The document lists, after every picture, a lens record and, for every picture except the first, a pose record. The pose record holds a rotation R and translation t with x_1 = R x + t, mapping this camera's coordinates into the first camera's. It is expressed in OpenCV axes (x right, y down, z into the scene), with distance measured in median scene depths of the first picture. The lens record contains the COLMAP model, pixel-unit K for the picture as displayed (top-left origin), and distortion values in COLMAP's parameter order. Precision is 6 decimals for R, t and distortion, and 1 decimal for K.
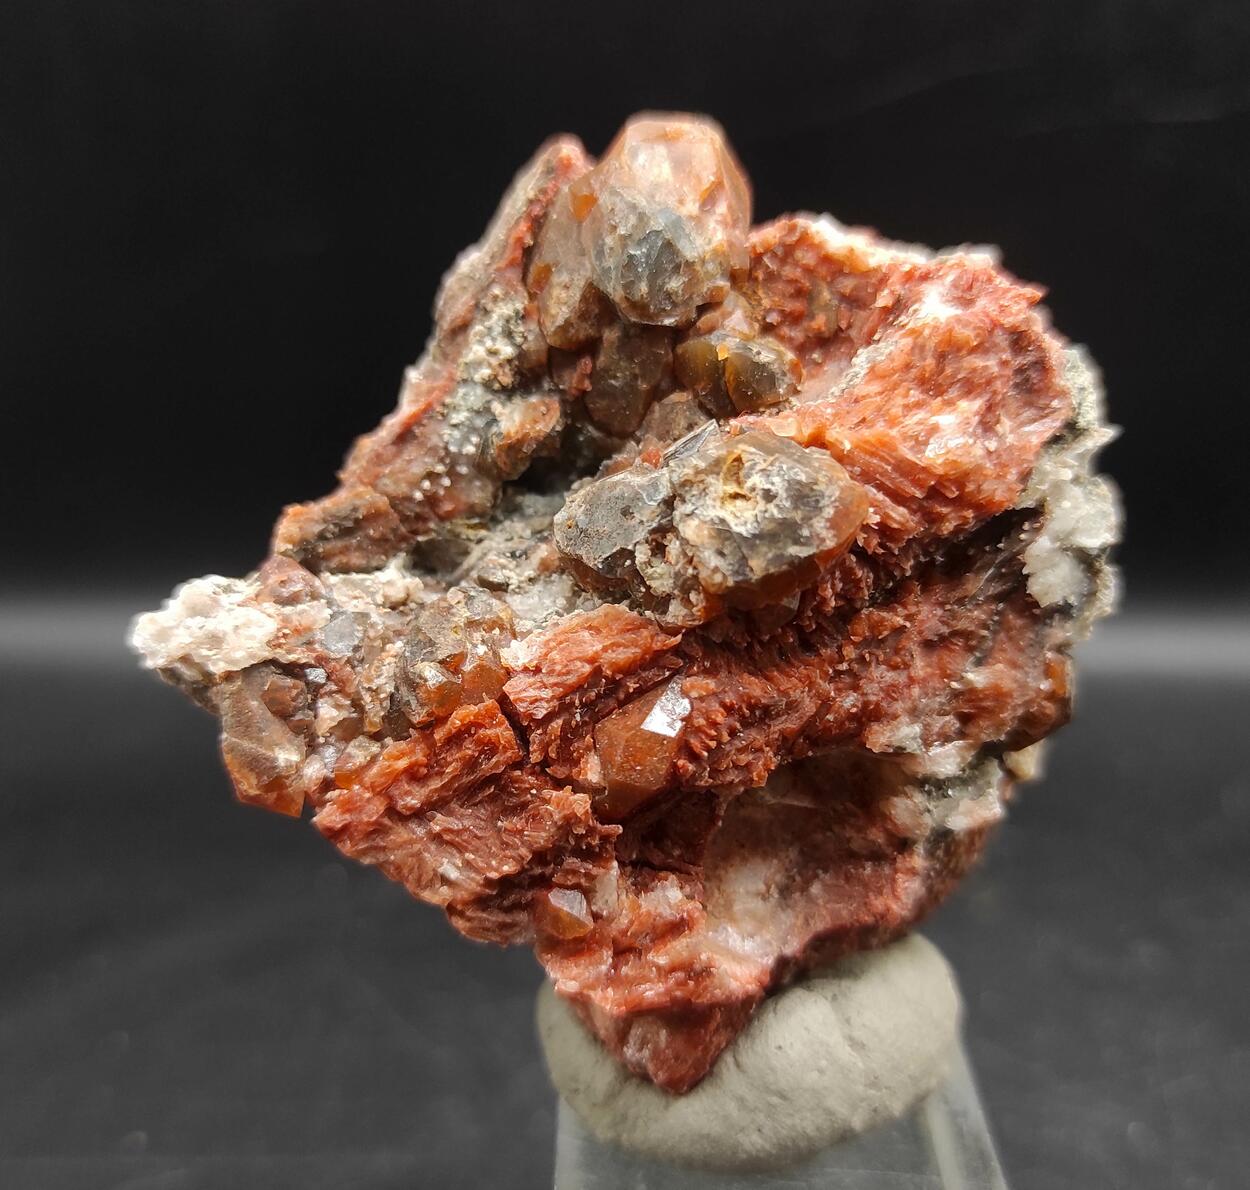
lens RADIAL K [[1672.2, 0, 622.5], [0, 1672.2, 591.8], [0, 0, 1]] dist [0.022812, 0.000000]
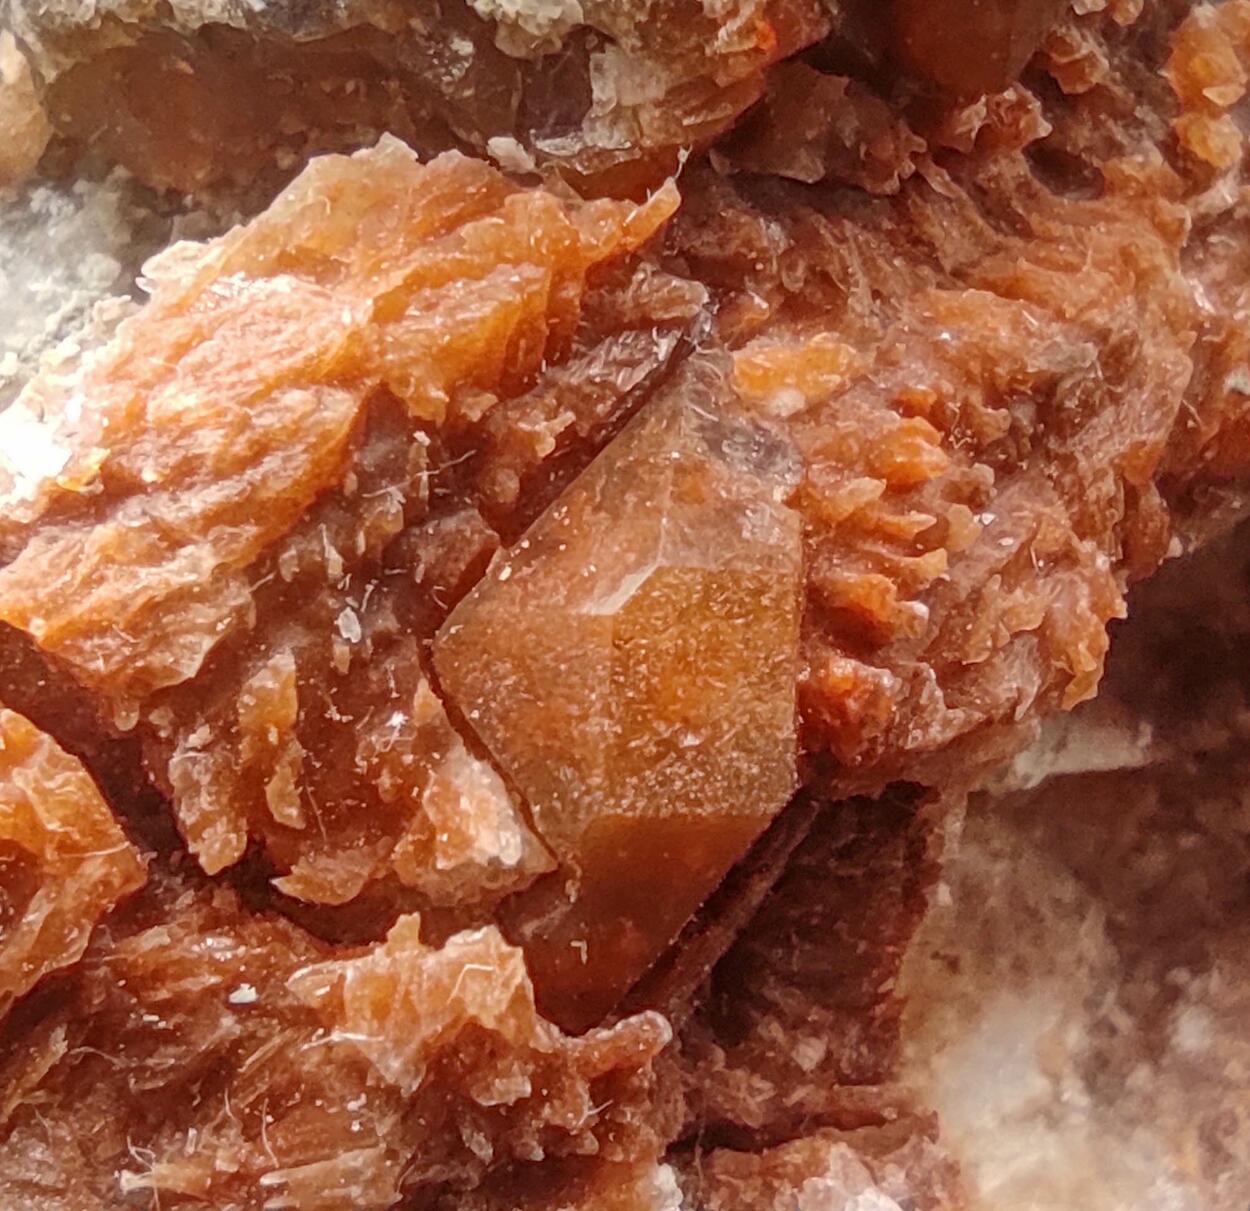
lens RADIAL K [[2224.3, 0, 618.8], [0, 2224.3, 593.5], [0, 0, 1]] dist [0.081969, 0.000000]
pose [[0.916046, -0.259039, 0.306199, -0.086764], [0.276012, 0.961071, -0.012687, 0.085060], [-0.290992, 0.096136, 0.951883, 0.691836]]
